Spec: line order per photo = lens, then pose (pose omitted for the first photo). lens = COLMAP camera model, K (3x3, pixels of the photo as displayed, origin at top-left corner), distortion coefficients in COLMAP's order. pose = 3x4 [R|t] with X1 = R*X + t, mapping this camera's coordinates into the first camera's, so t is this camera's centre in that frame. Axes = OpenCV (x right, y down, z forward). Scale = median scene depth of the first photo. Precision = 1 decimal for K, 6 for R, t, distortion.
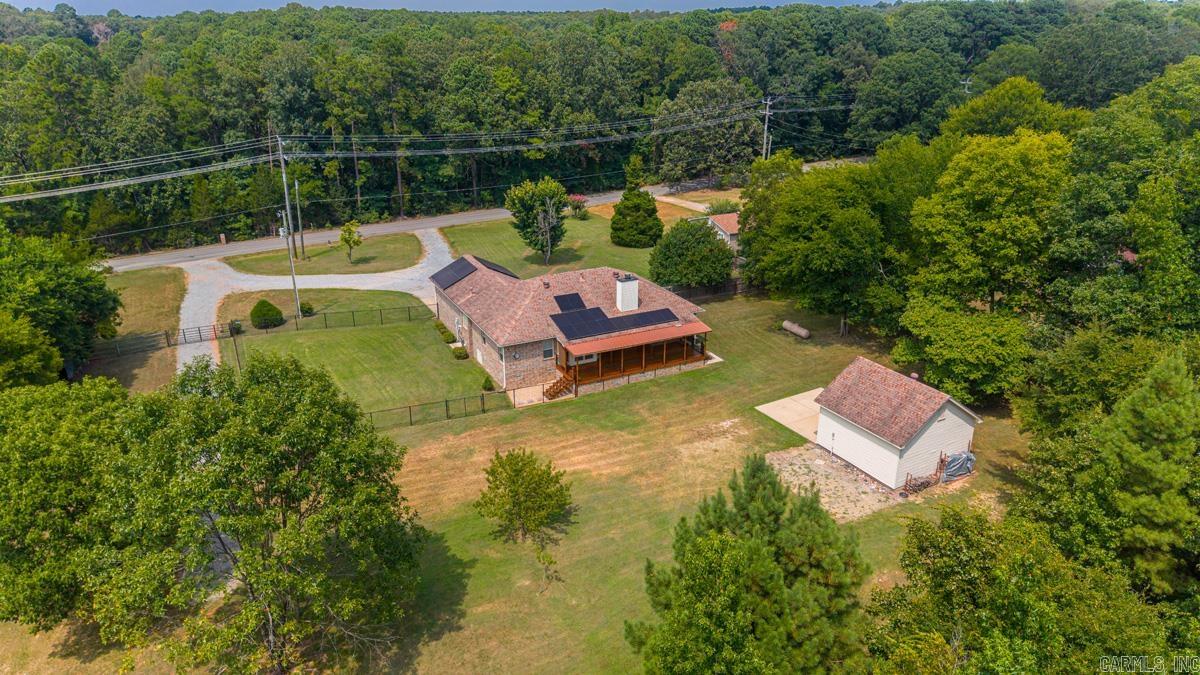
lens RADIAL K [[799.0, 0, 600.0], [0, 799.0, 337.5], [0, 0, 1]] dist [-0.004656, -0.004206]
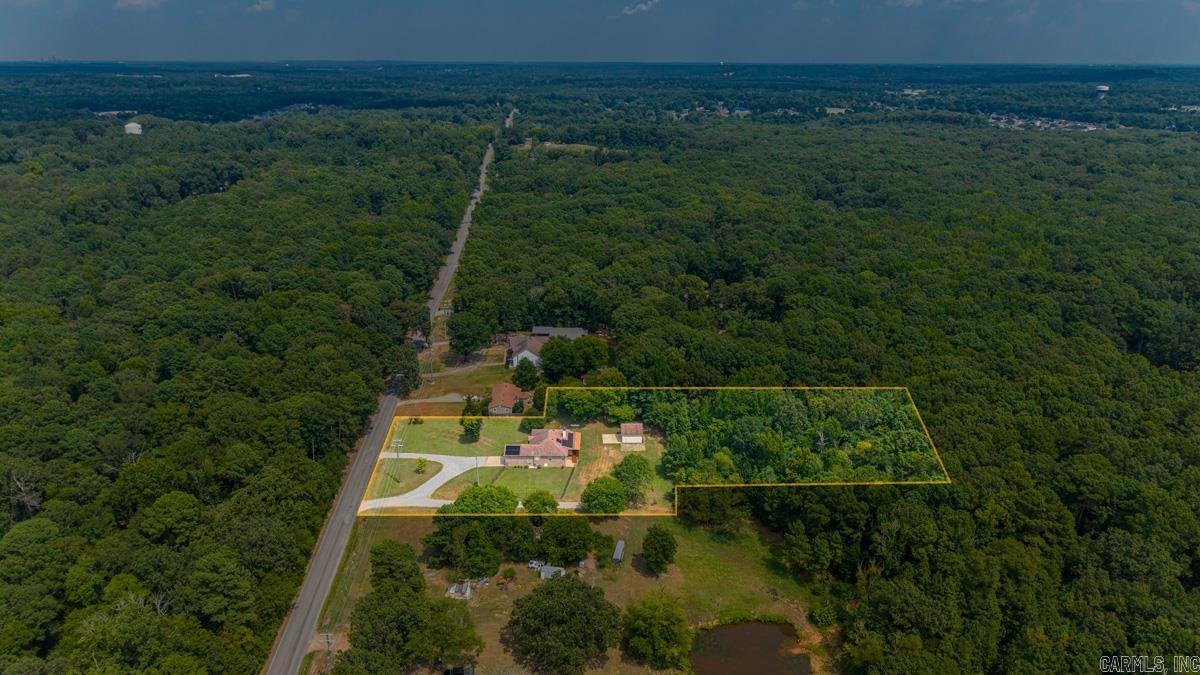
lens RADIAL K [[799.0, 0, 600.0], [0, 799.0, 337.5], [0, 0, 1]] dist [-0.004656, -0.004206]
pose [[0.447423, -0.297440, 0.843411, -3.547009], [0.312898, 0.935532, 0.163938, -1.258510], [-0.837799, 0.190552, 0.511647, -1.465302]]
